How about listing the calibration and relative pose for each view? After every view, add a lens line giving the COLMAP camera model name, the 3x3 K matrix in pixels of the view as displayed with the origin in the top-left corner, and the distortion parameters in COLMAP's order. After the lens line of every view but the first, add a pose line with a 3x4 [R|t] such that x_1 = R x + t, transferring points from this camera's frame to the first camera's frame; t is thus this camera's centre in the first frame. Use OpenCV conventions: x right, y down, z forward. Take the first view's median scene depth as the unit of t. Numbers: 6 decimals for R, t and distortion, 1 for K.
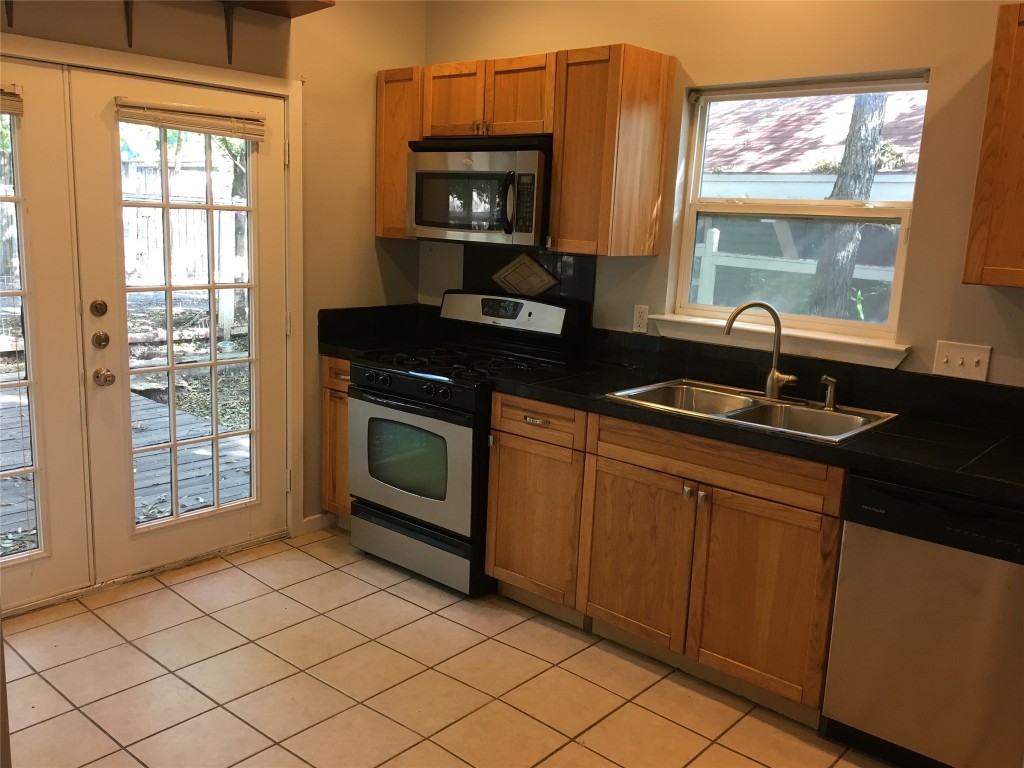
lens RADIAL K [[861.6, 0, 512.0], [0, 861.6, 384.0], [0, 0, 1]] dist [0.093623, -0.142851]
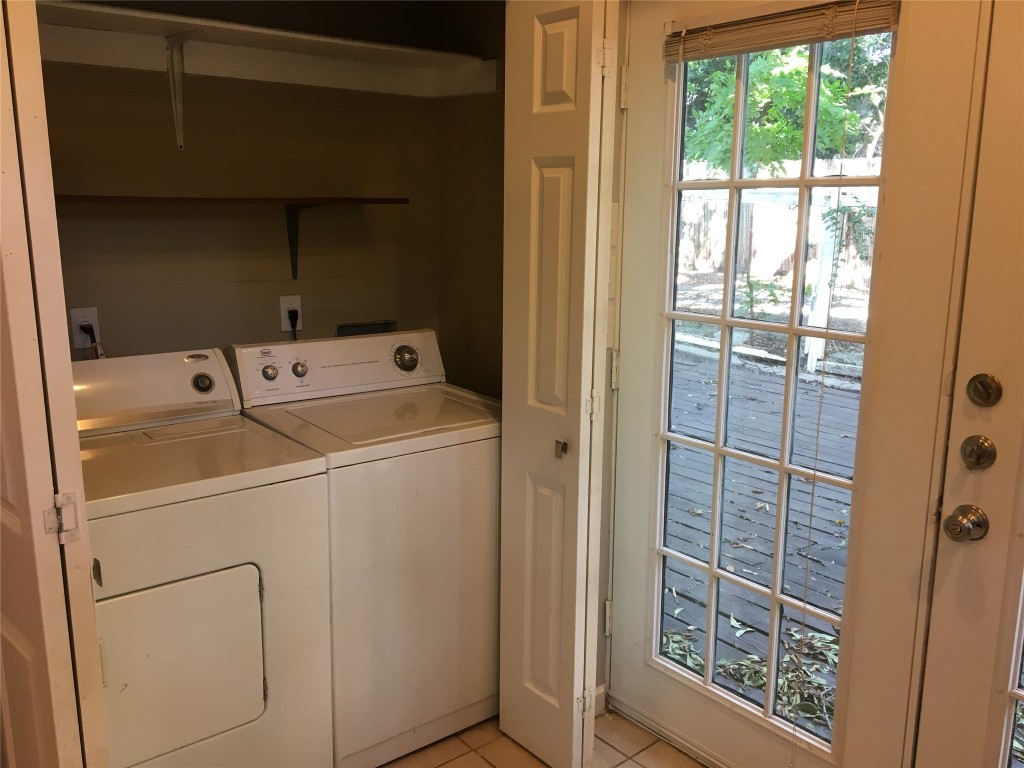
lens RADIAL K [[867.4, 0, 508.6], [0, 867.4, 383.2], [0, 0, 1]] dist [0.090432, -0.130210]
pose [[-0.161202, 0.163240, -0.973328, 0.061045], [-0.194447, 0.961641, 0.193485, -0.132595], [0.967577, 0.220450, -0.123277, 0.778334]]
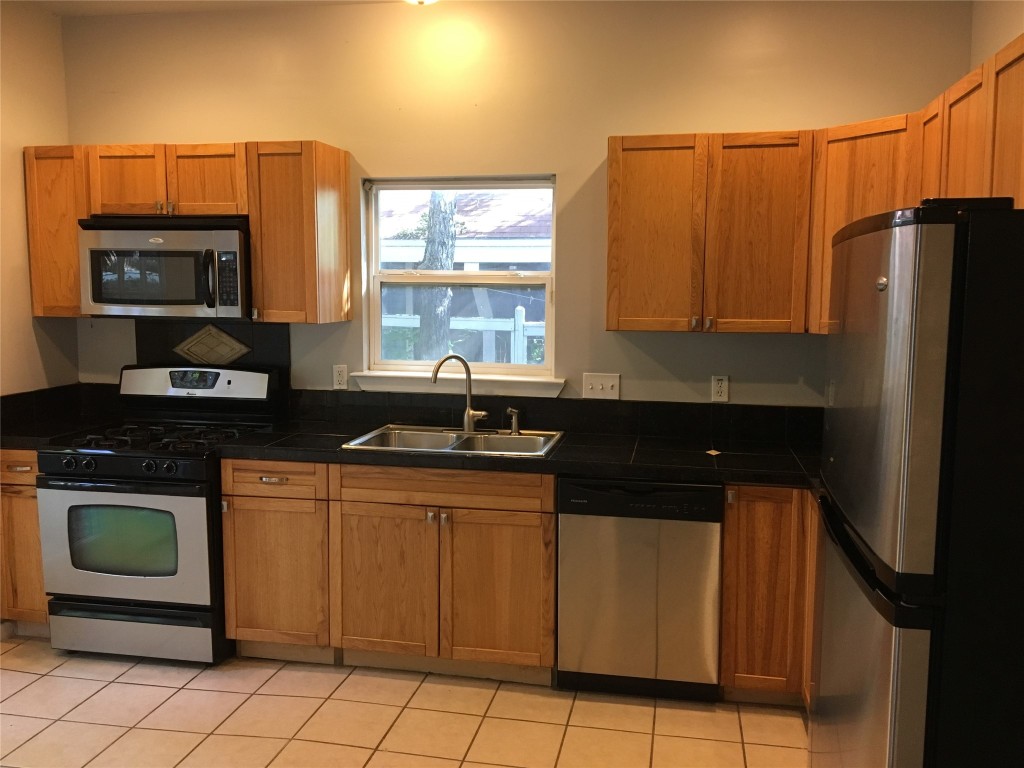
lens RADIAL K [[868.6, 0, 509.4], [0, 868.6, 381.6], [0, 0, 1]] dist [0.109158, -0.189331]
pose [[0.867551, -0.091866, 0.488790, -0.229363], [0.123504, 0.991802, -0.032802, -0.005983], [-0.481770, 0.088825, 0.871785, -0.097133]]
